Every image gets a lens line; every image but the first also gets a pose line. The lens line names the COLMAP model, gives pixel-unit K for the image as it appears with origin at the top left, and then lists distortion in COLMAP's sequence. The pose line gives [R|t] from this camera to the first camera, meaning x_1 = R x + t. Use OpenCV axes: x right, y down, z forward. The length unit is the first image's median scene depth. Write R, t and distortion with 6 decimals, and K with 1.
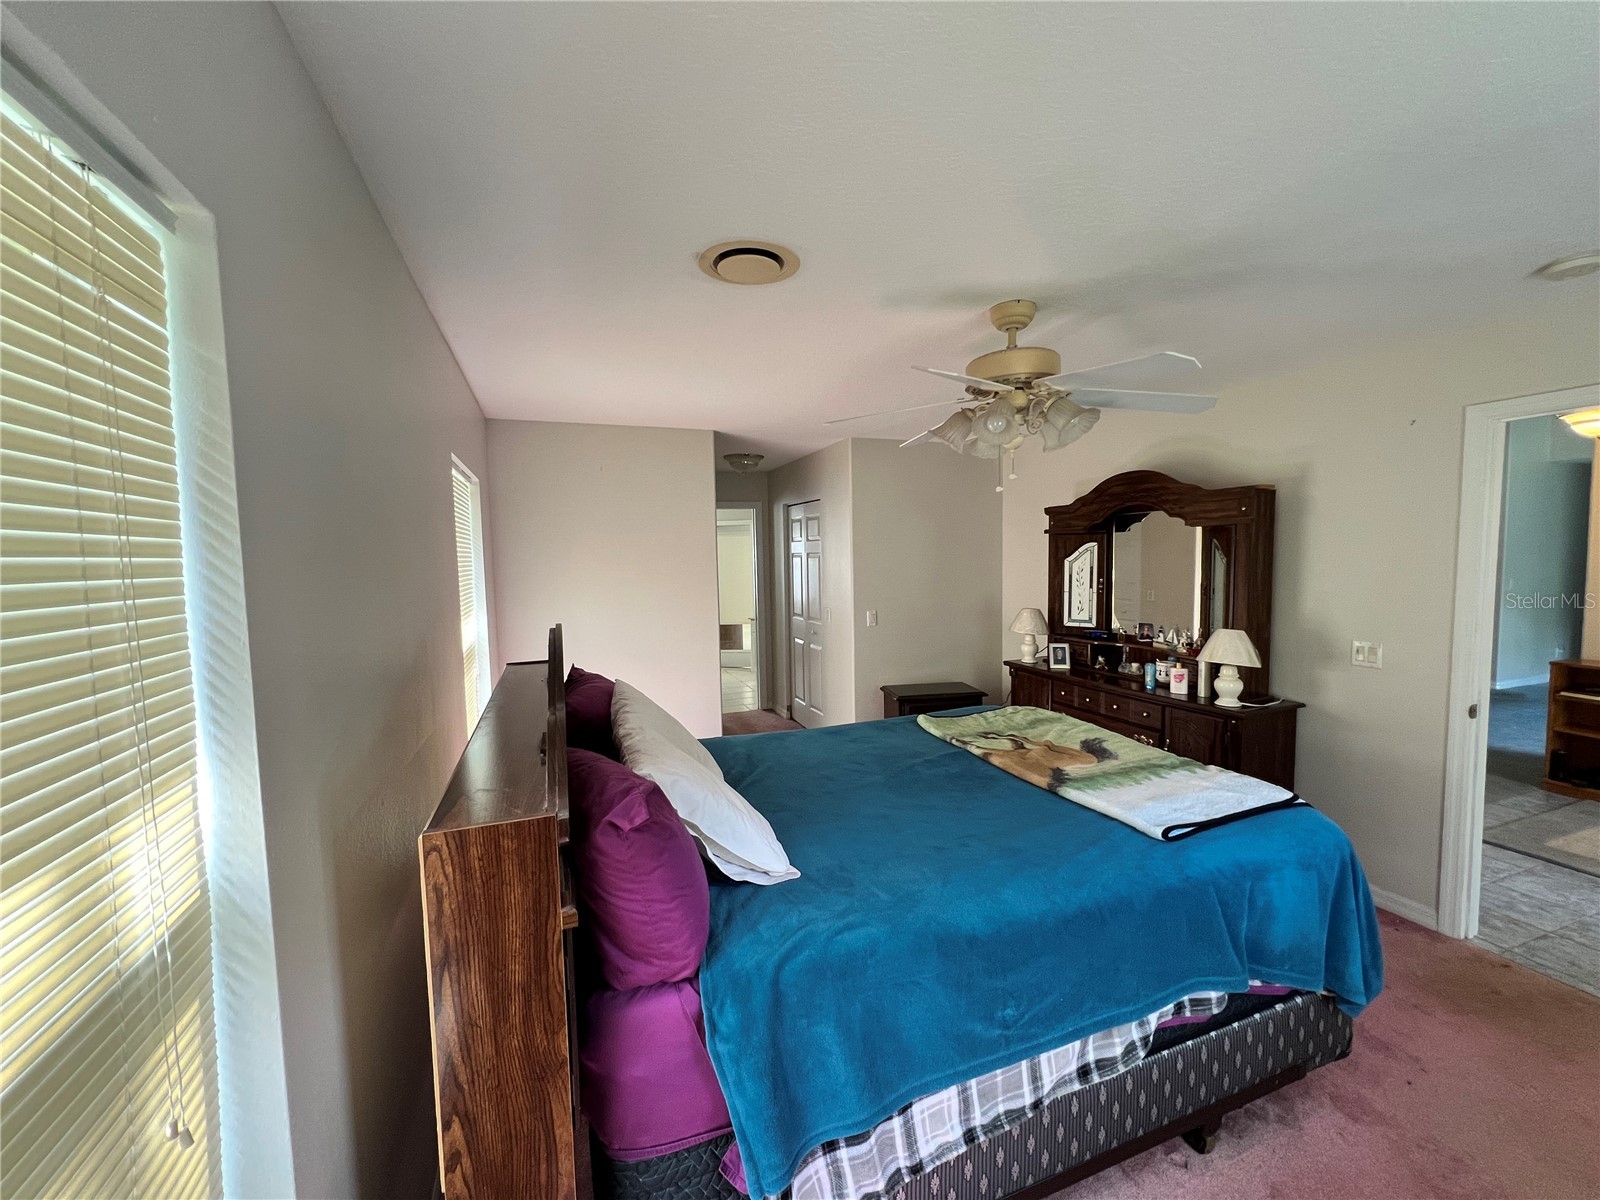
lens RADIAL K [[643.3, 0, 800.7], [0, 643.3, 595.6], [0, 0, 1]] dist [-0.002486, 0.000064]
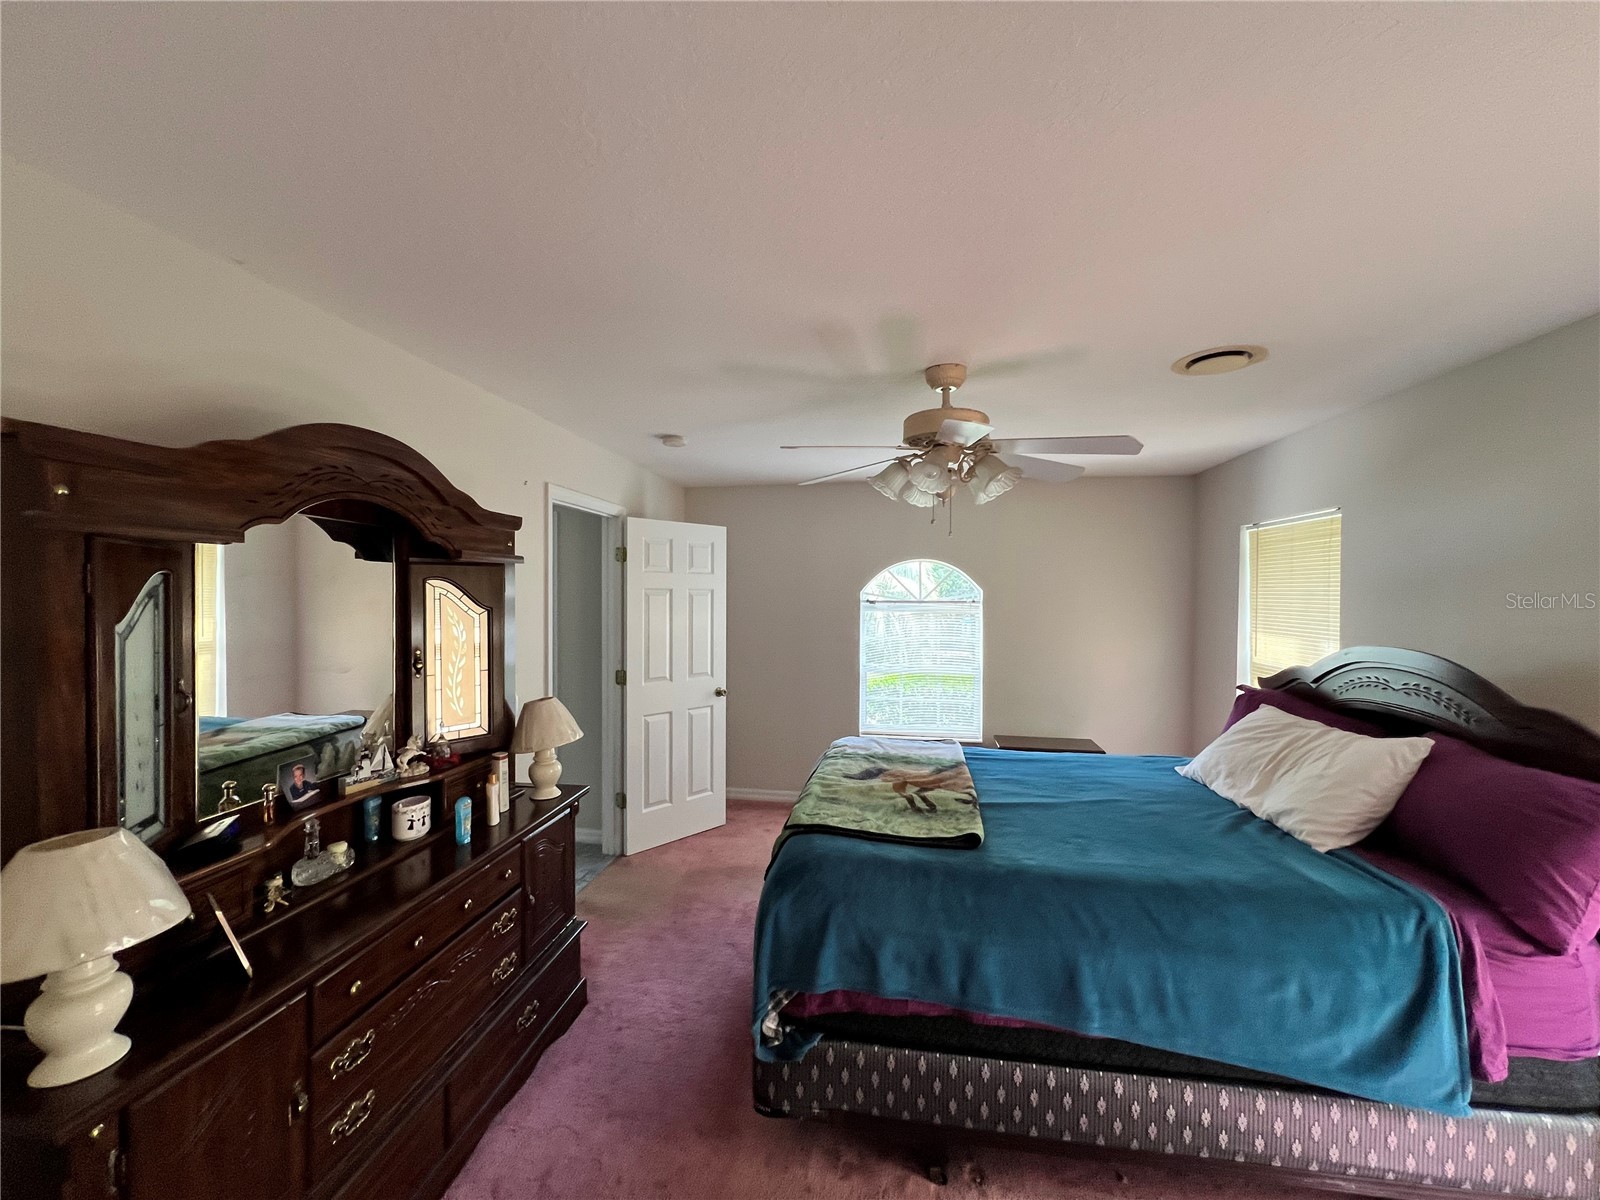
lens RADIAL K [[643.3, 0, 800.7], [0, 643.3, 595.6], [0, 0, 1]] dist [-0.002486, 0.000064]
pose [[-0.859810, 0.015976, 0.510364, -0.008488], [0.053052, 0.996896, 0.058171, -0.136033], [-0.507850, 0.077092, -0.857989, 1.968077]]
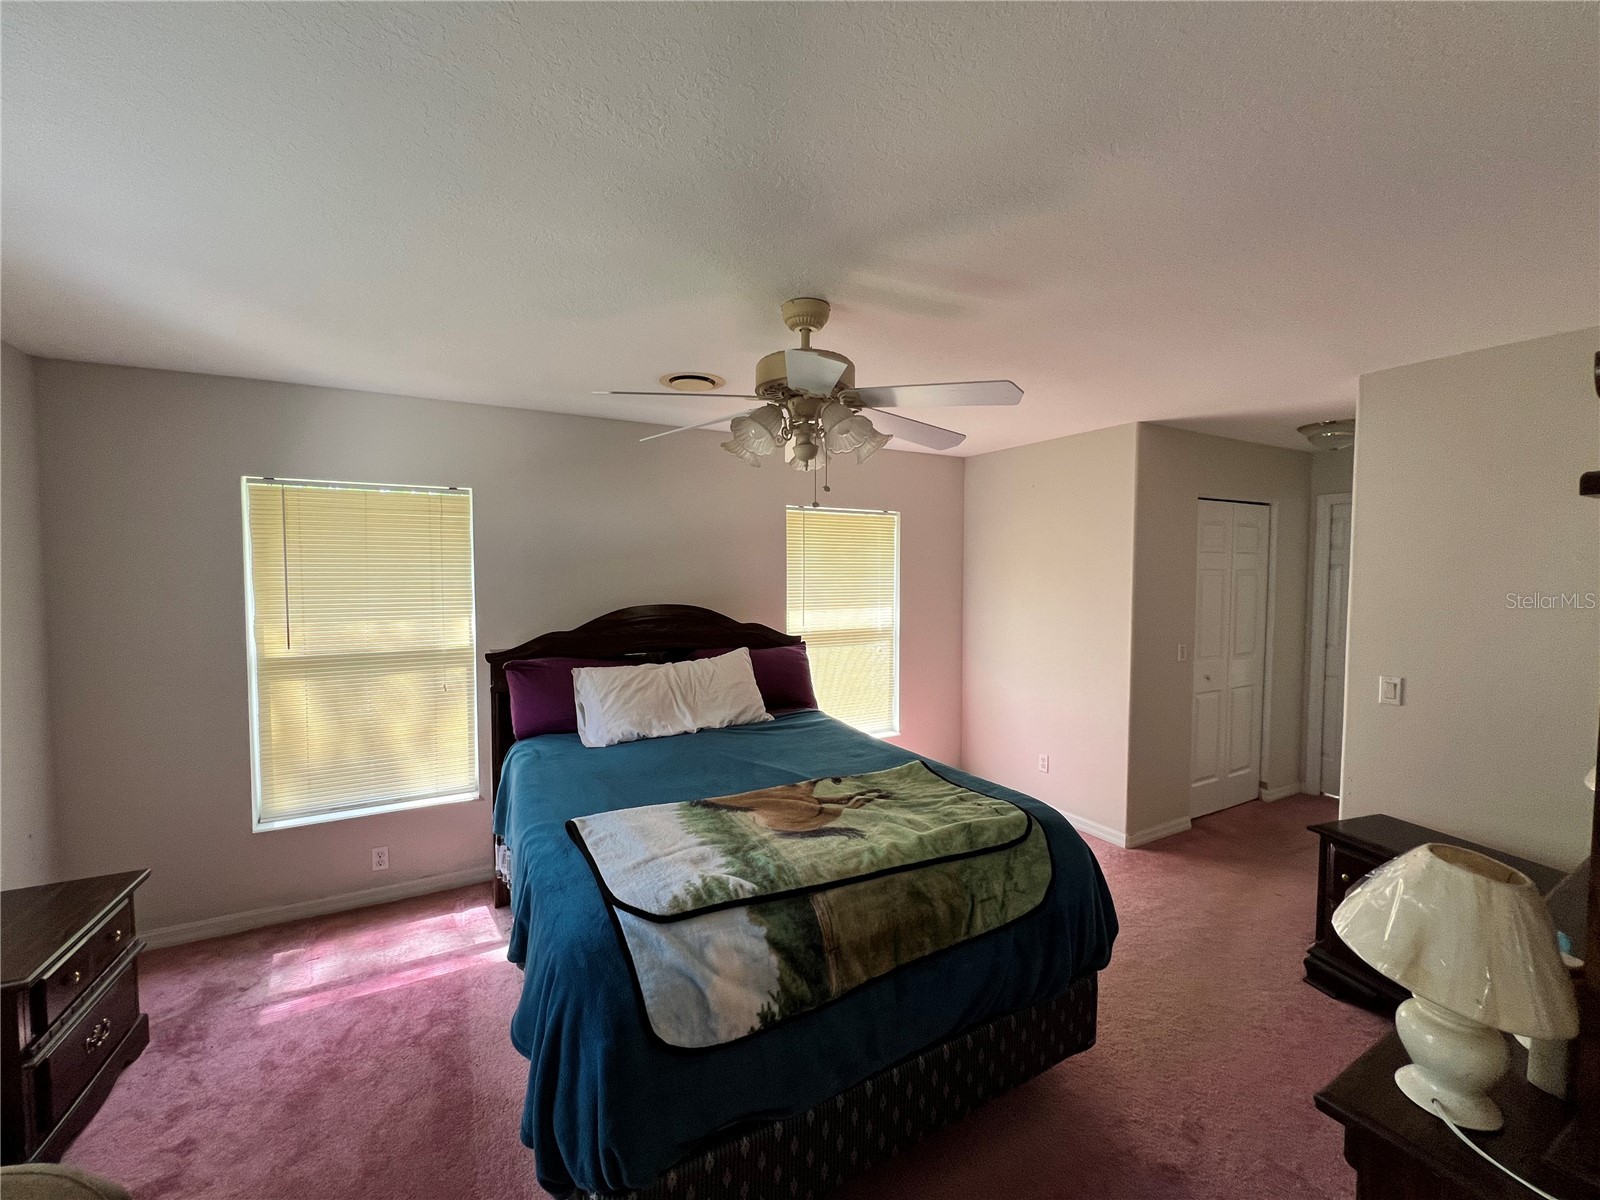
lens RADIAL K [[643.3, 0, 800.7], [0, 643.3, 595.6], [0, 0, 1]] dist [-0.002486, 0.000064]
pose [[0.149966, 0.062316, -0.986725, 1.183821], [-0.077256, 0.995699, 0.051141, -0.078996], [0.985668, 0.068561, 0.154136, 0.830823]]
